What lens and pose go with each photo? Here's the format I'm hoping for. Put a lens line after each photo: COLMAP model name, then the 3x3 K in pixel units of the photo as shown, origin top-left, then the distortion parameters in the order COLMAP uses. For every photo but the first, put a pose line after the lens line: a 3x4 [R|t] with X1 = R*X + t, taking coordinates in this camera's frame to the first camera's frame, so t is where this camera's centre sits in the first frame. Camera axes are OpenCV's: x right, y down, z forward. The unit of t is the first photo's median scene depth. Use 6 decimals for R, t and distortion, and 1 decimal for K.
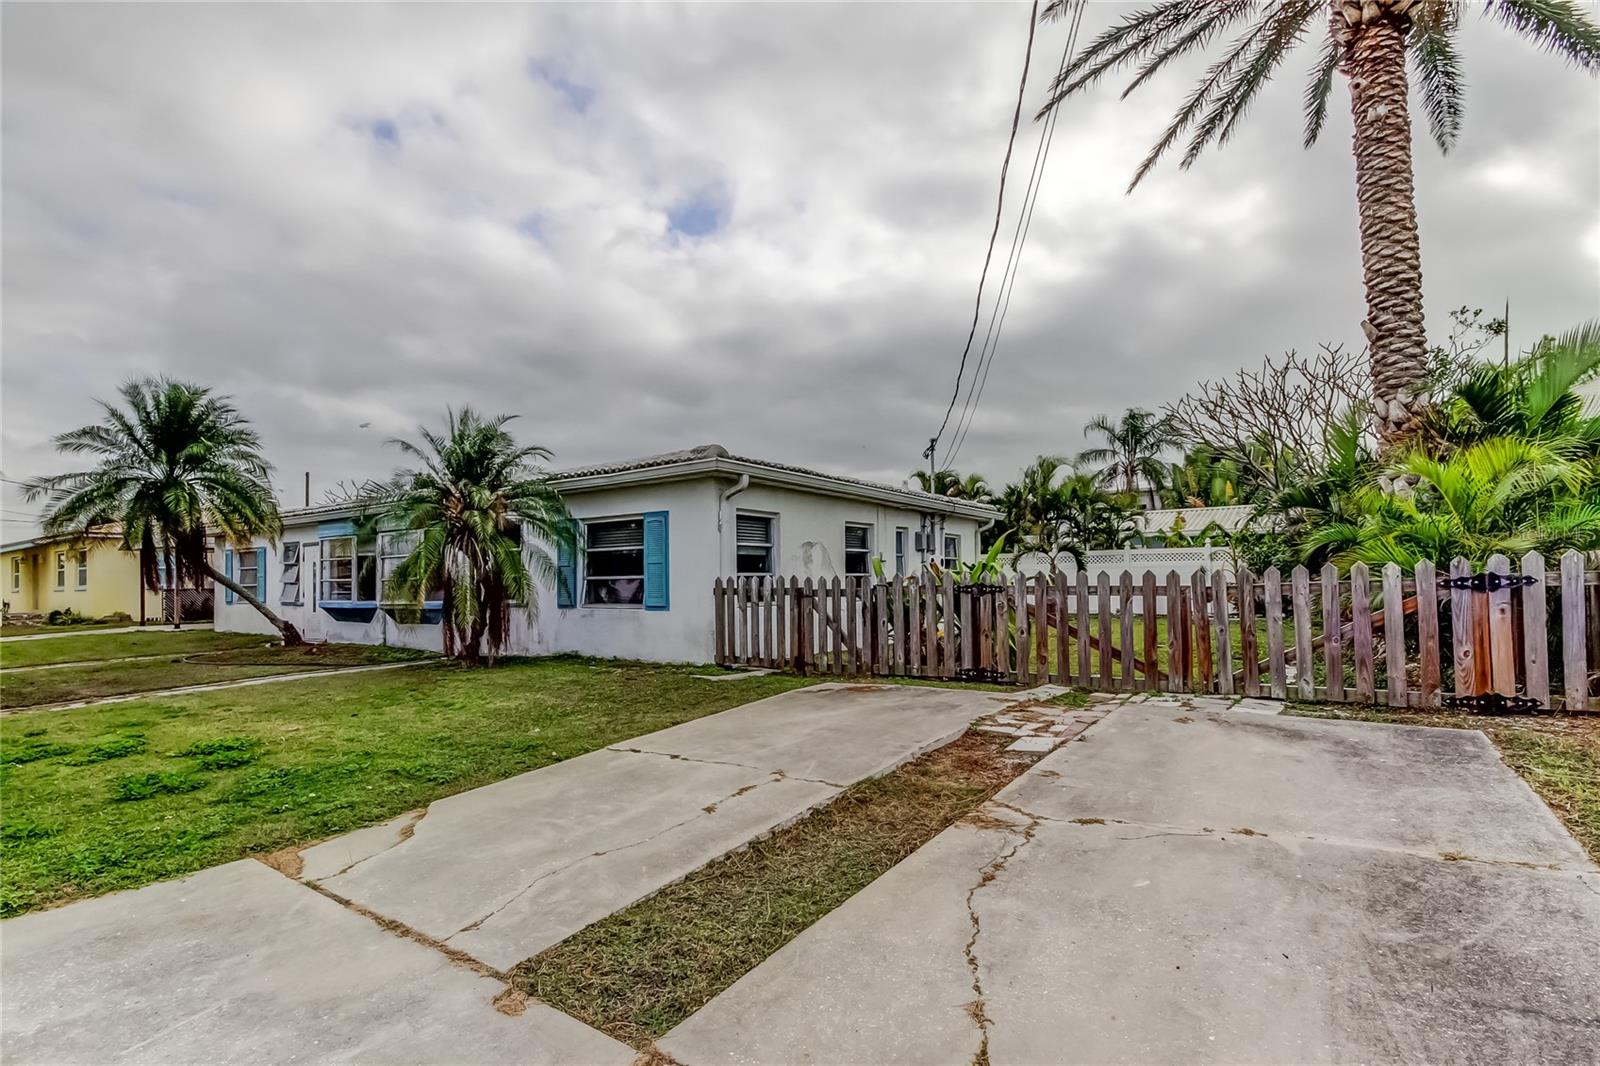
lens RADIAL K [[740.3, 0, 806.1], [0, 740.3, 555.6], [0, 0, 1]] dist [0.013393, -0.000925]
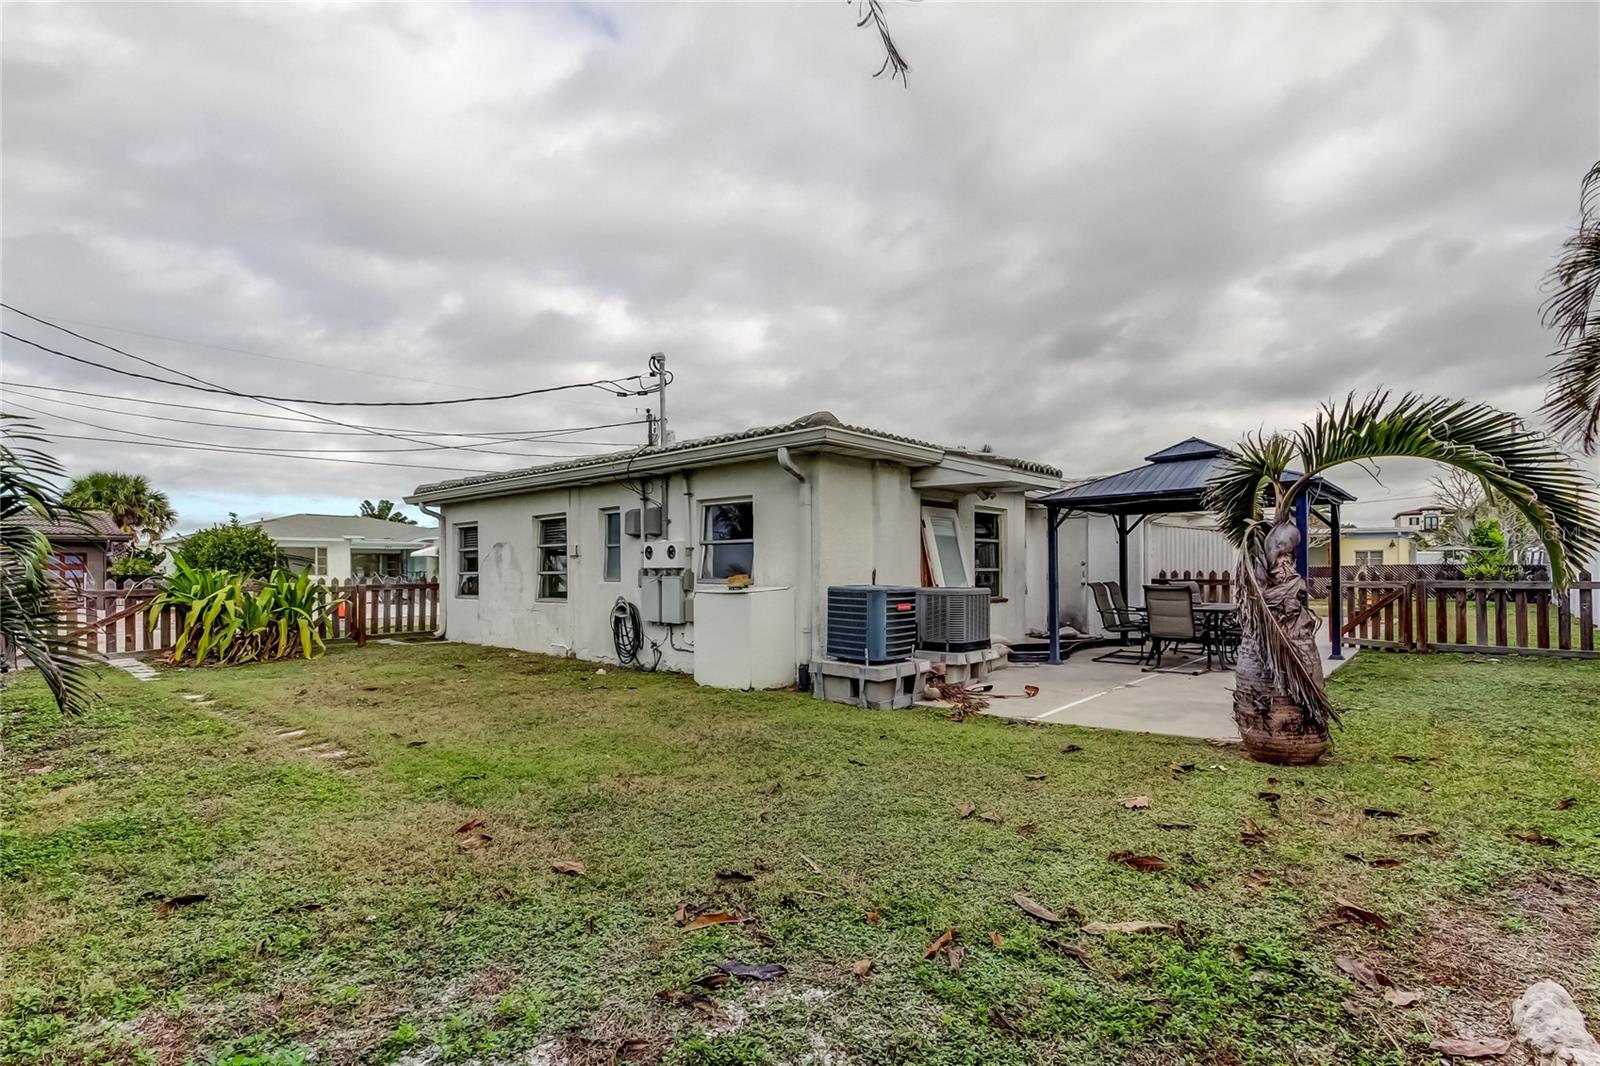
lens RADIAL K [[740.3, 0, 806.1], [0, 740.3, 555.6], [0, 0, 1]] dist [0.013393, -0.000925]
pose [[-0.127918, -0.026735, -0.991424, 0.536297], [0.022243, 0.999308, -0.029818, 0.022591], [0.991535, -0.025866, -0.127235, 0.828006]]
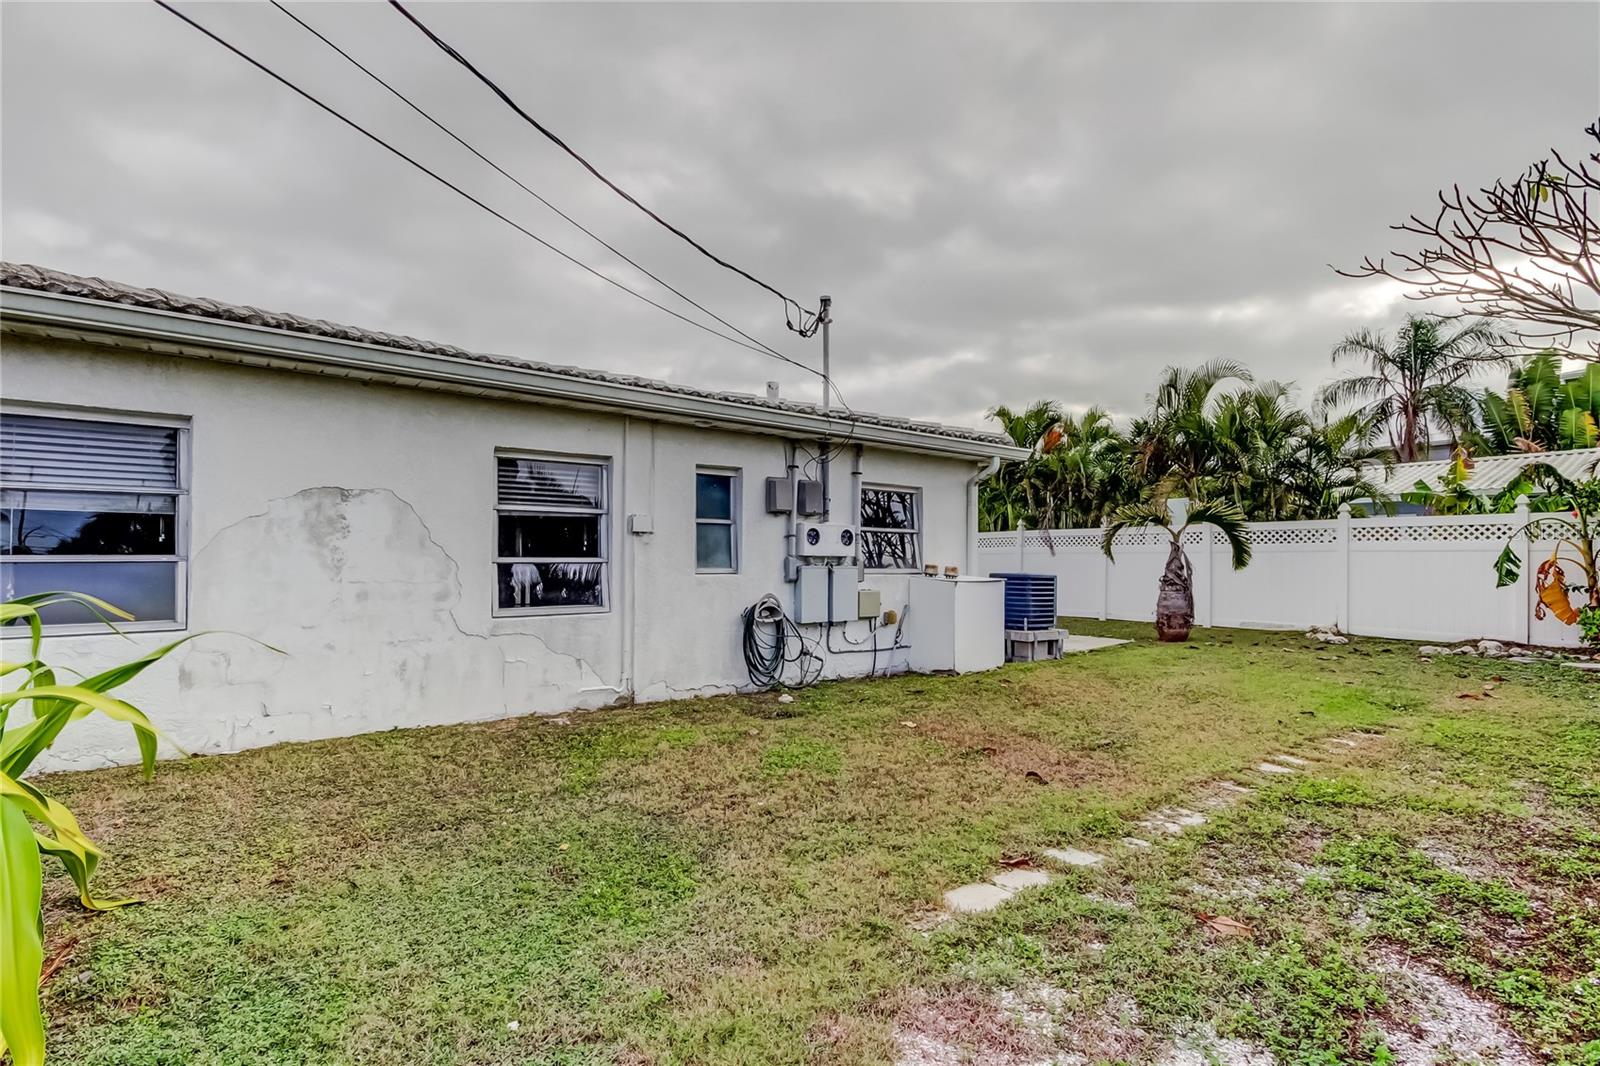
lens RADIAL K [[760.1, 0, 800.0], [0, 760.1, 533.0], [0, 0, 1]] dist [0.001085, 0.000146]
pose [[0.953042, -0.001348, -0.302836, 0.217098], [-0.000968, 0.999971, -0.007499, 0.006782], [0.302838, 0.007440, 0.953013, 0.336529]]
